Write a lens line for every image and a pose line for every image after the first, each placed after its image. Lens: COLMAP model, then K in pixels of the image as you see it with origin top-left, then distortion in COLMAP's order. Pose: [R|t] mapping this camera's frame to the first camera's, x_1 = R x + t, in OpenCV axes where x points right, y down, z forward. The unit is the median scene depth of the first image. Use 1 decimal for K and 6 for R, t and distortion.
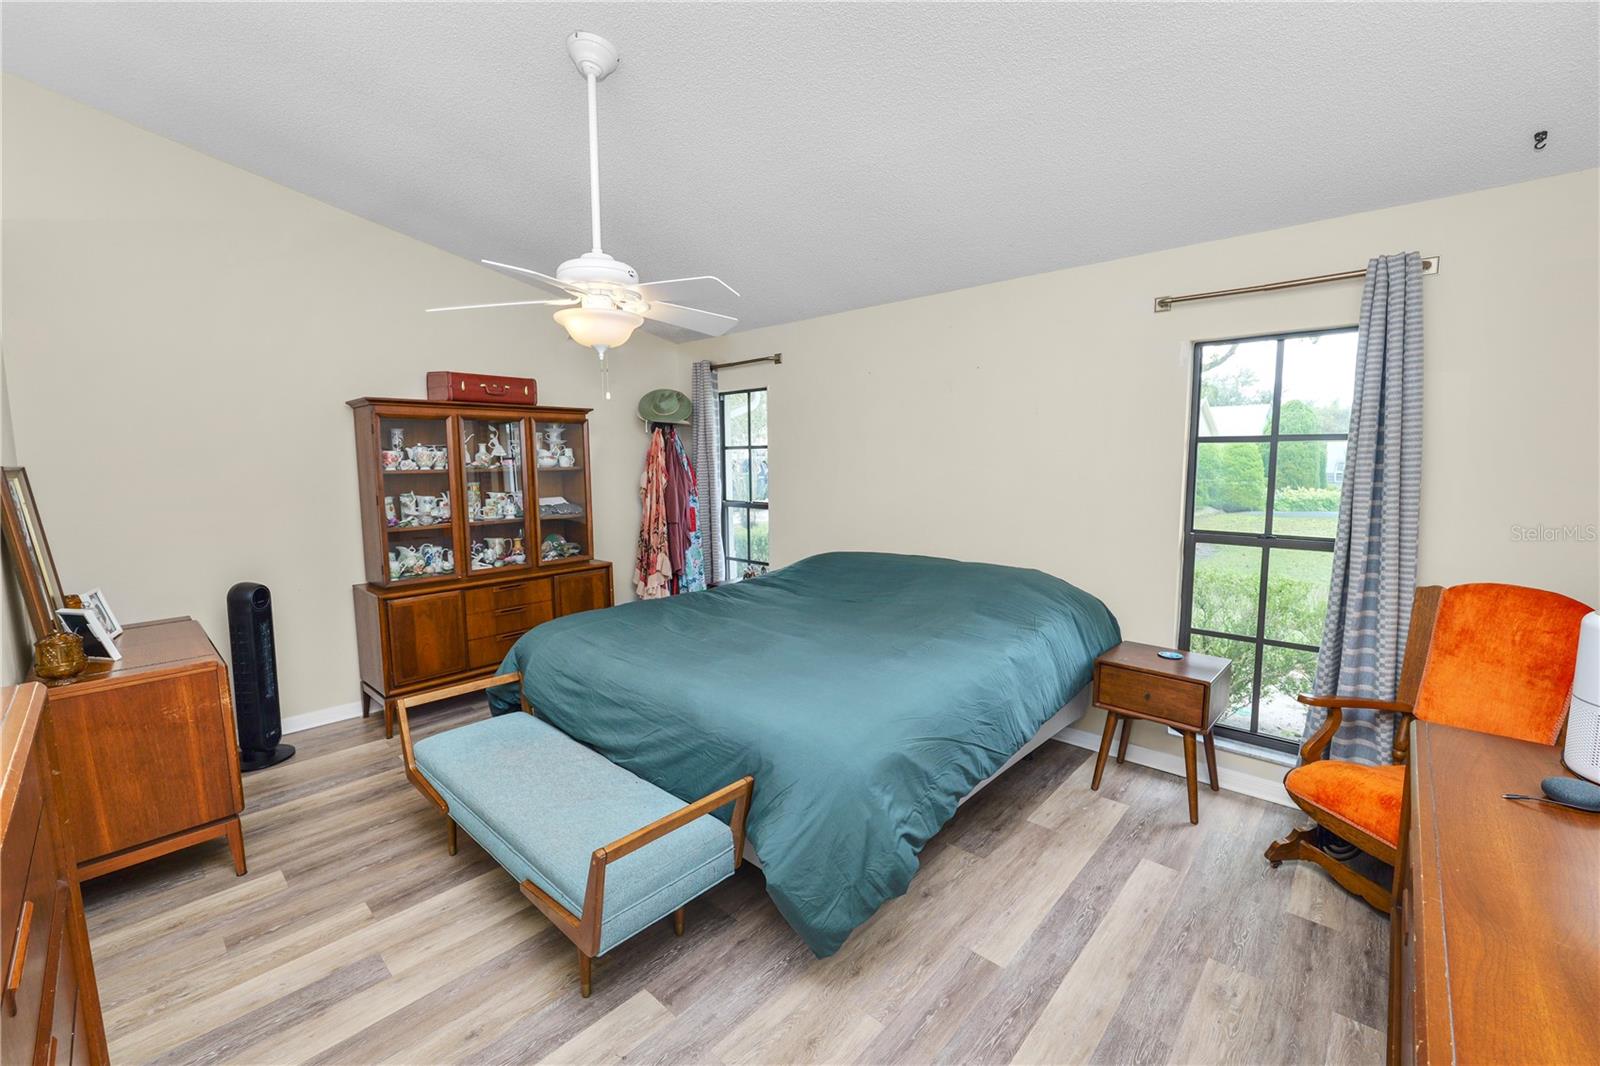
lens RADIAL K [[652.6, 0, 788.9], [0, 652.6, 533.5], [0, 0, 1]] dist [-0.009680, 0.000040]
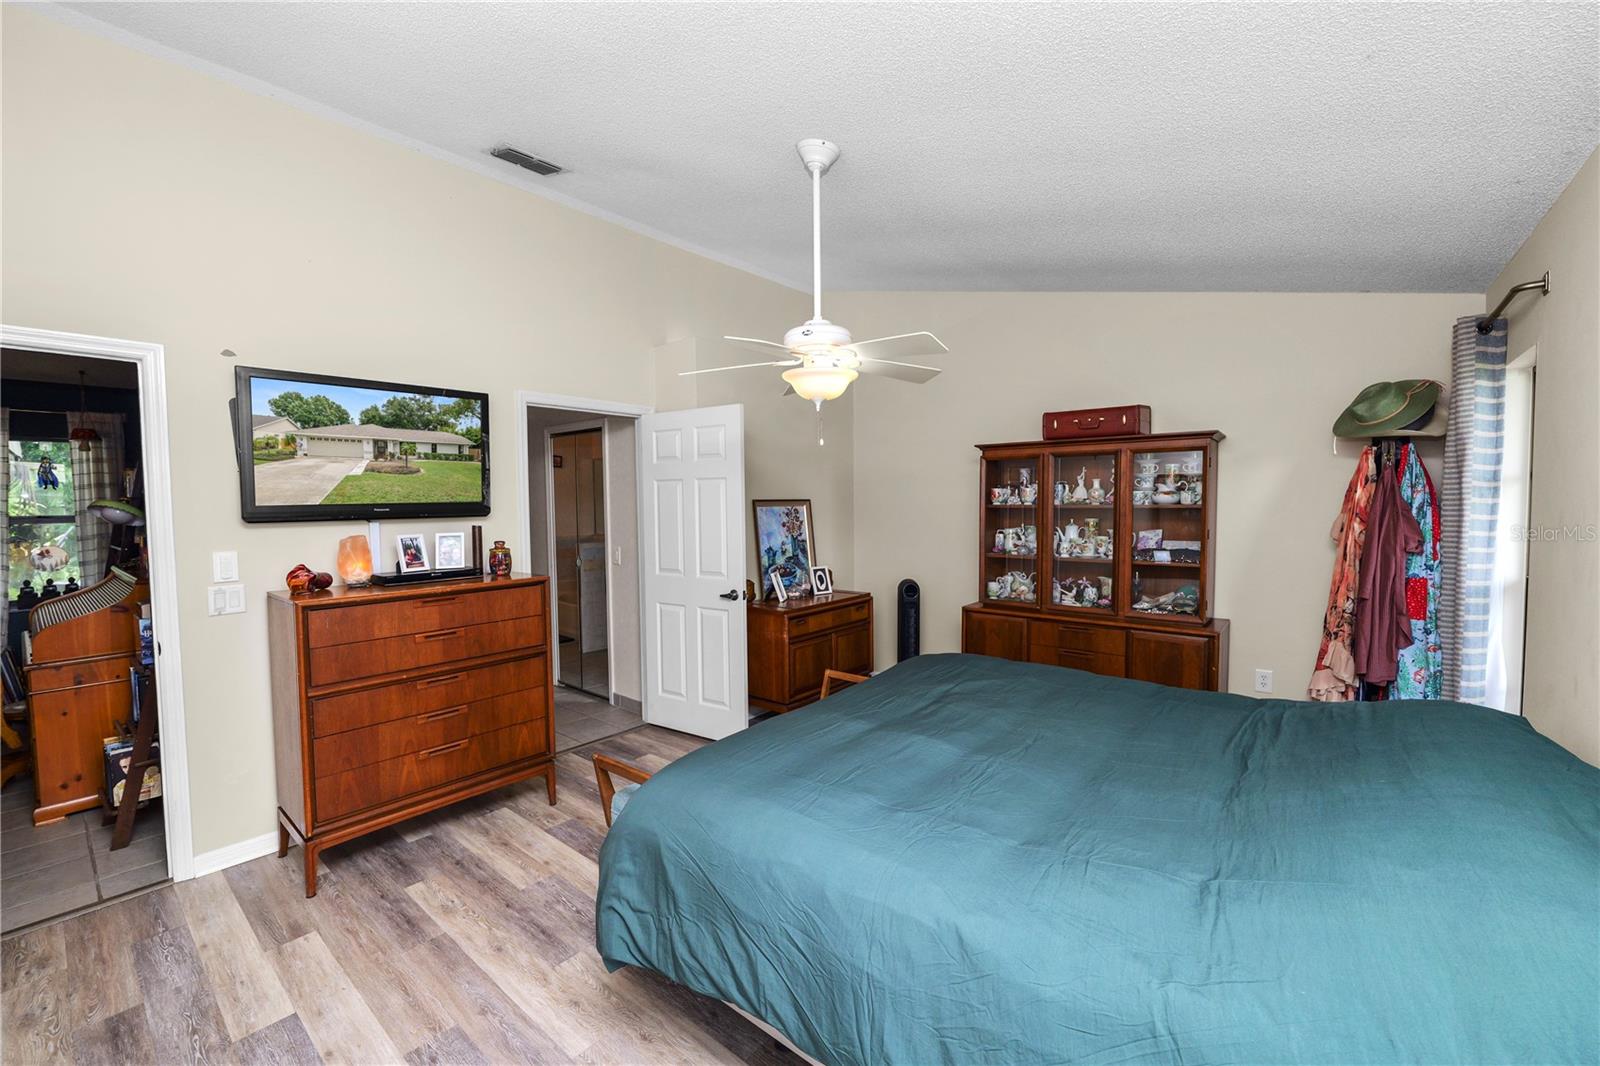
lens RADIAL K [[652.6, 0, 805.8], [0, 652.6, 529.4], [0, 0, 1]] dist [-0.009680, 0.000040]
pose [[0.059821, 0.053665, -0.996766, 0.506186], [-0.107895, 0.993051, 0.046989, -0.066285], [0.992361, 0.104735, 0.065195, 0.549207]]
